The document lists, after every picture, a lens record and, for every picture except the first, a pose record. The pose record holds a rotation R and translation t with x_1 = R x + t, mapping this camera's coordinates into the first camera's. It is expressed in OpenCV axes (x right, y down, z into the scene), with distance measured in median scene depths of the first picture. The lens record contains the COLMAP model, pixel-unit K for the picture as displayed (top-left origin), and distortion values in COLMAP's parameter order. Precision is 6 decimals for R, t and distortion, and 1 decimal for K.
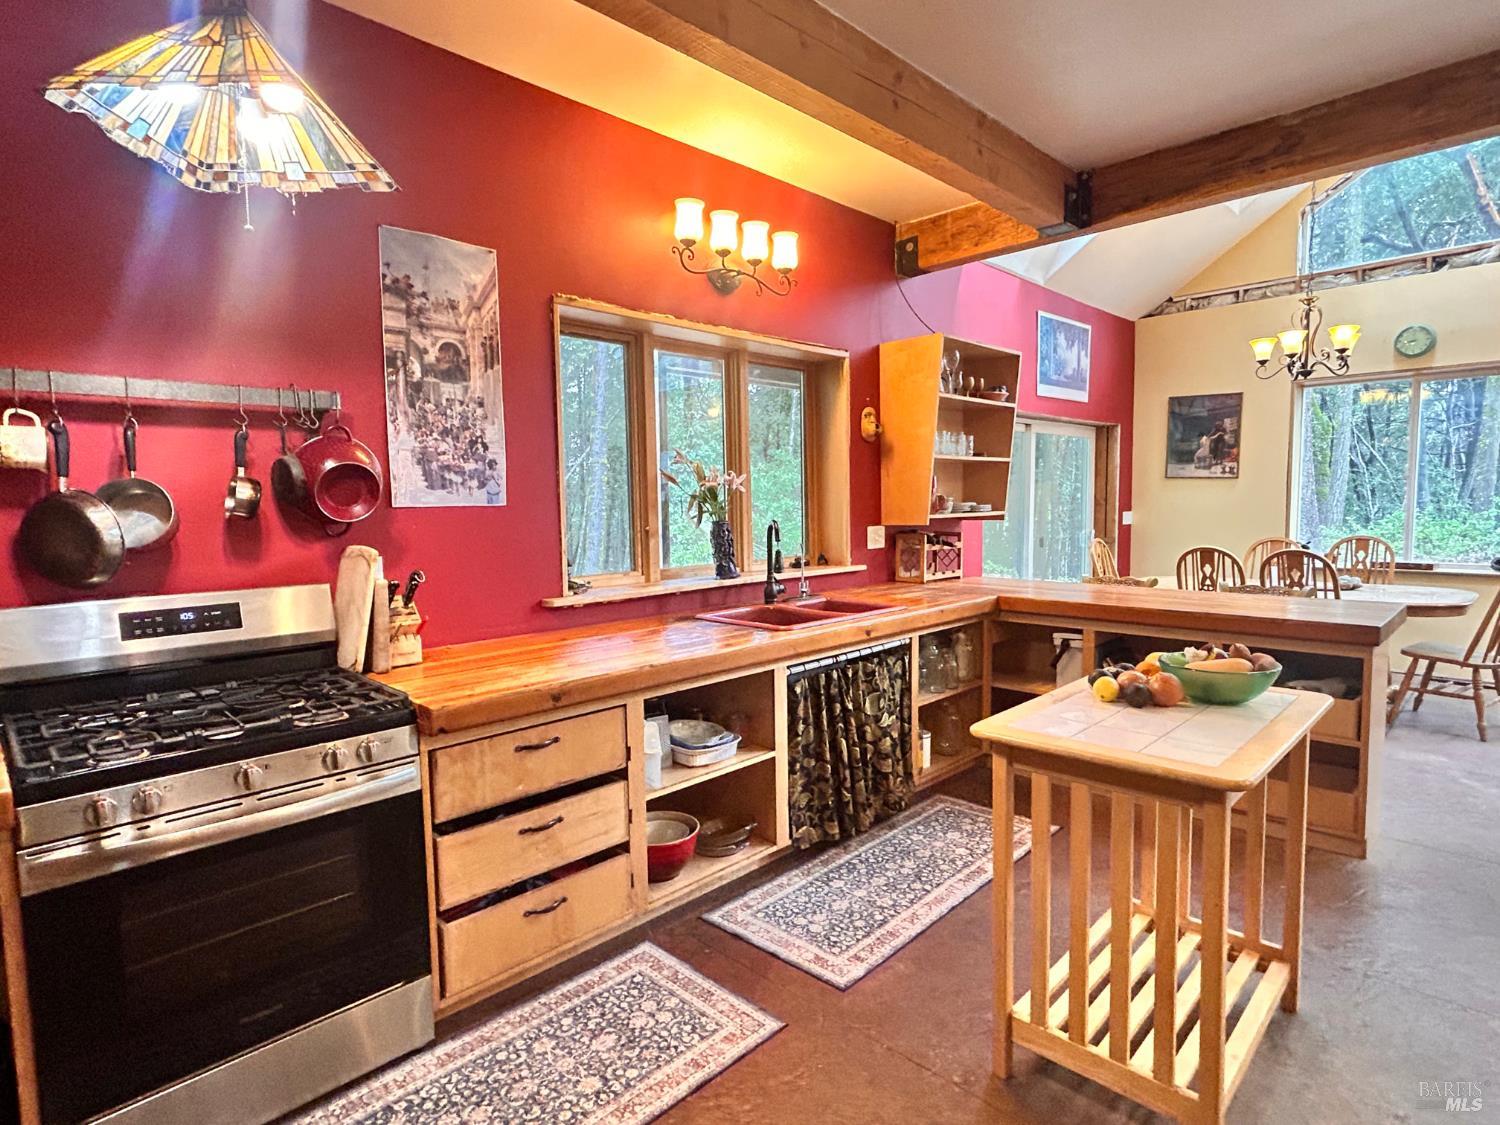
lens RADIAL K [[790.2, 0, 754.2], [0, 790.2, 567.1], [0, 0, 1]] dist [-0.008703, 0.005862]
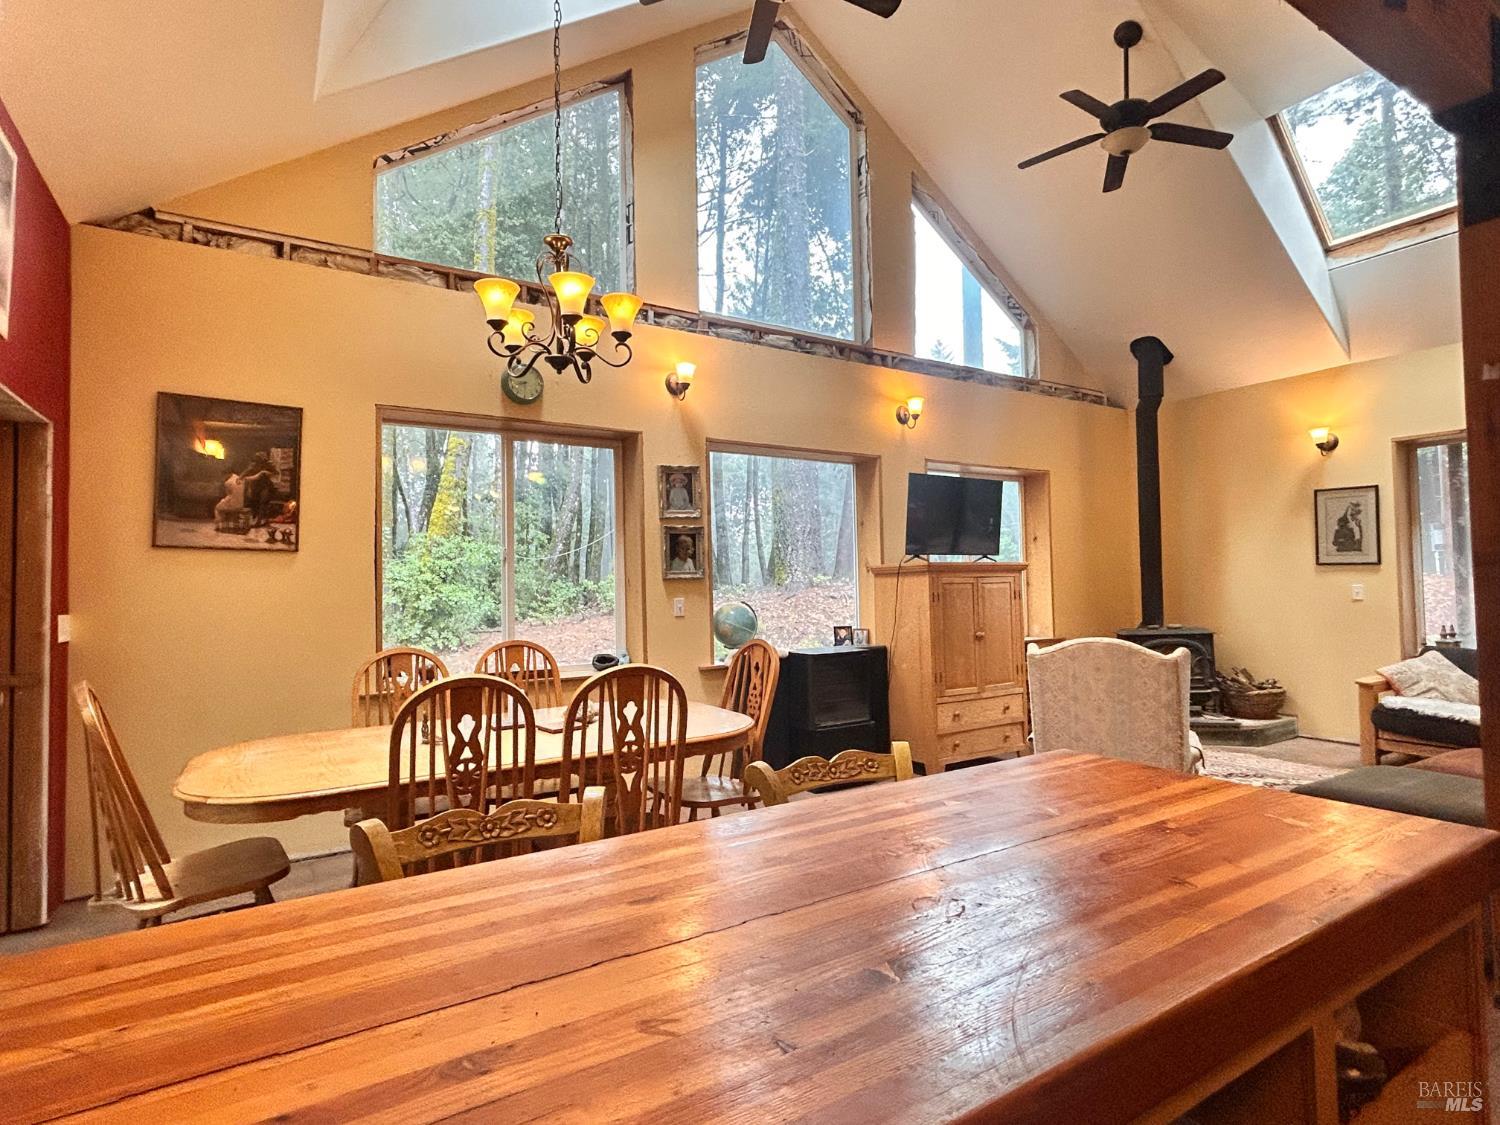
lens RADIAL K [[790.2, 0, 756.8], [0, 790.2, 562.6], [0, 0, 1]] dist [-0.008703, 0.005862]
pose [[0.226161, 0.040675, 0.973240, 0.215205], [0.097778, 0.993134, -0.064228, -0.060000], [-0.969170, 0.109687, 0.220631, 0.958258]]
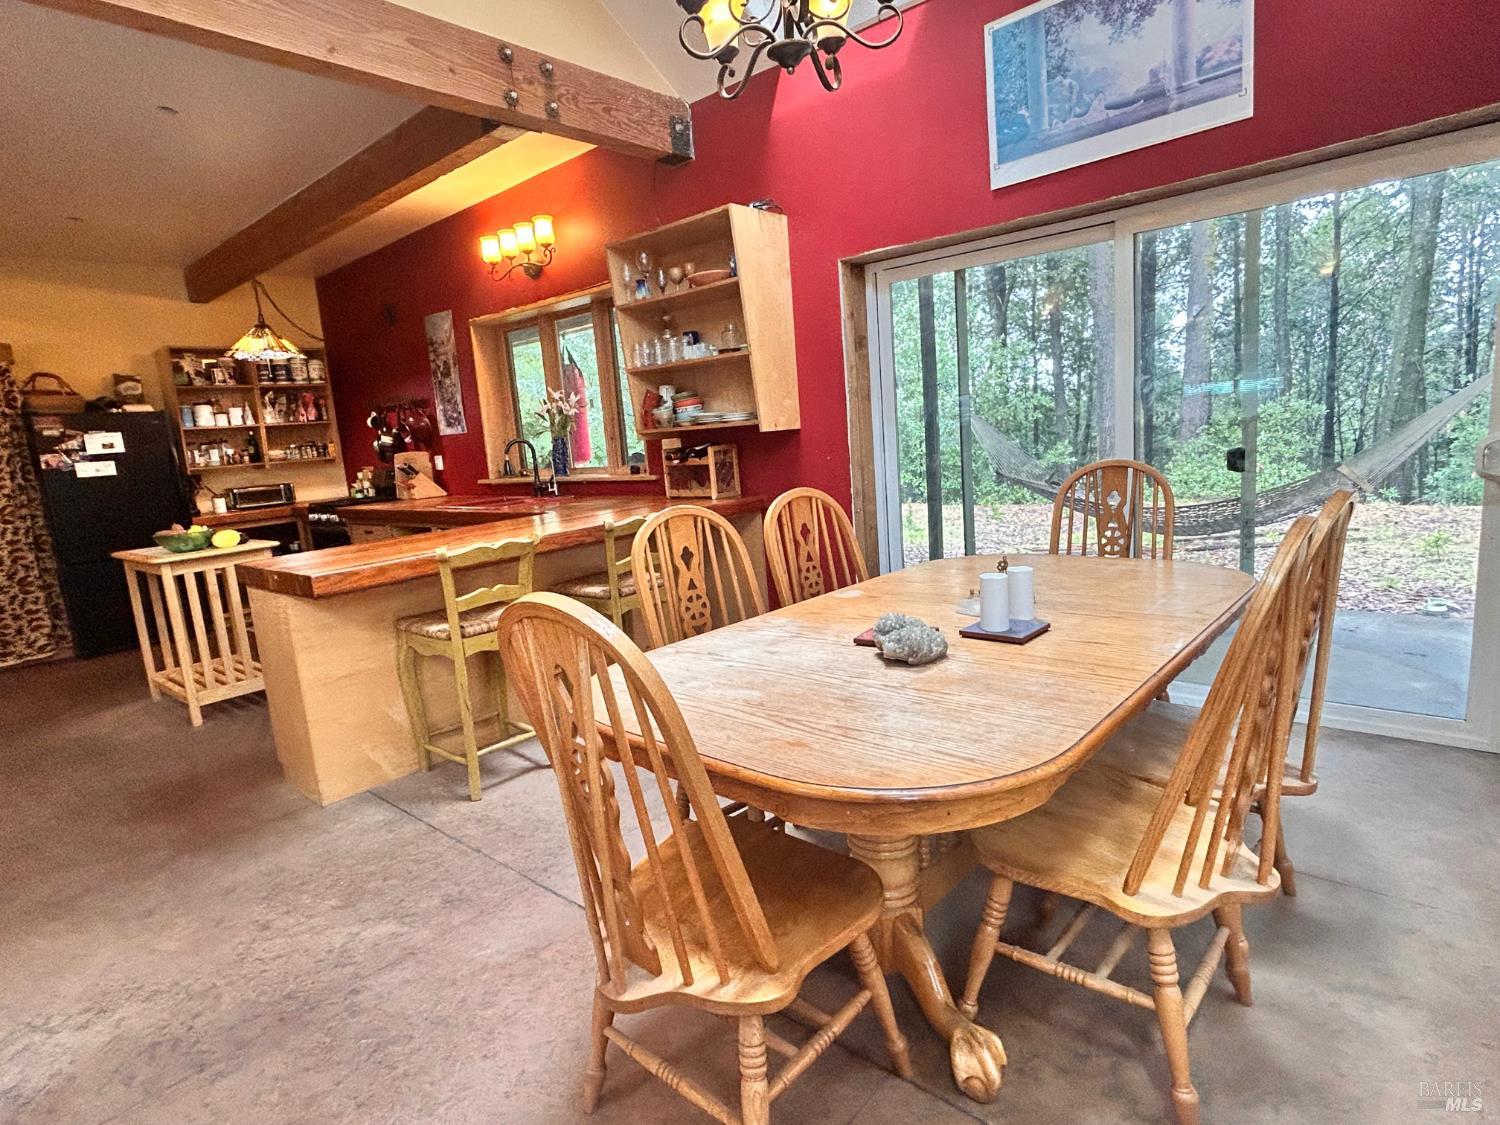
lens RADIAL K [[790.2, 0, 749.4], [0, 790.2, 566.5], [0, 0, 1]] dist [-0.008703, 0.005862]
pose [[0.077337, 0.185425, -0.979610, 1.445591], [-0.007799, 0.982636, 0.185382, -0.095985], [0.996974, -0.006697, 0.077440, 1.226987]]
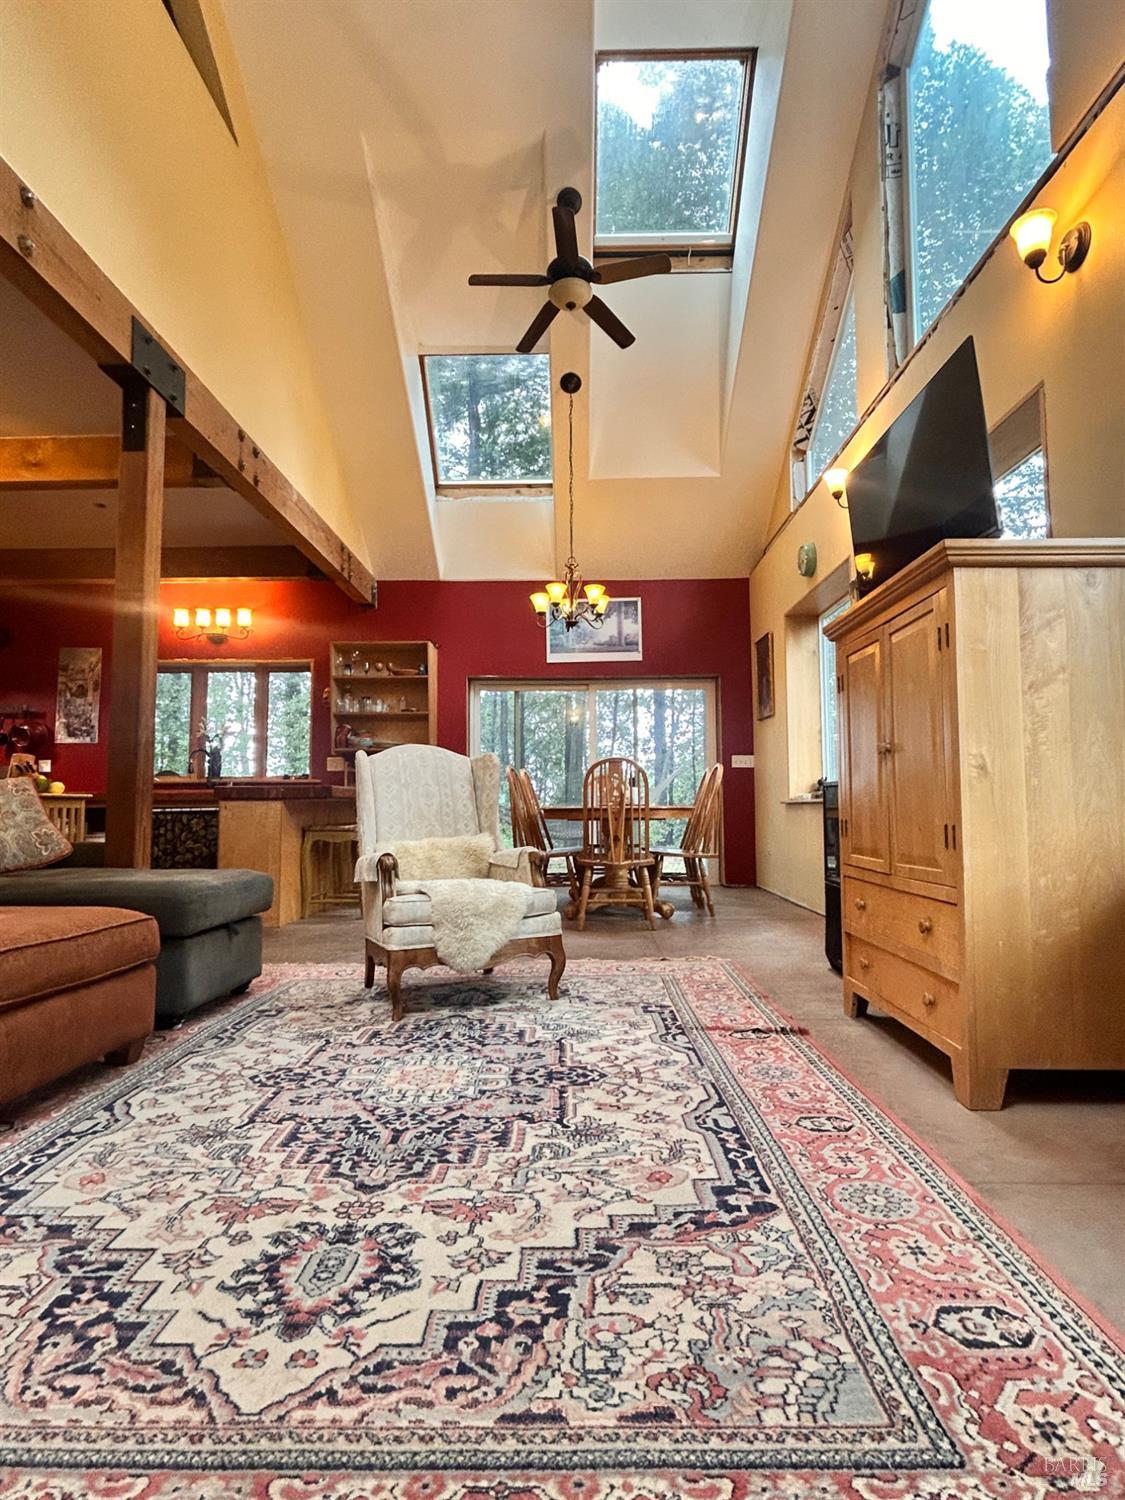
lens RADIAL K [[790.2, 0, 569.9], [0, 790.2, 745.8], [0, 0, 1]] dist [-0.008703, 0.005862]
pose [[0.700163, -0.042962, -0.712689, 2.010758], [-0.067251, 0.989782, -0.125734, 0.116229], [0.710809, 0.135963, 0.690119, 0.249365]]
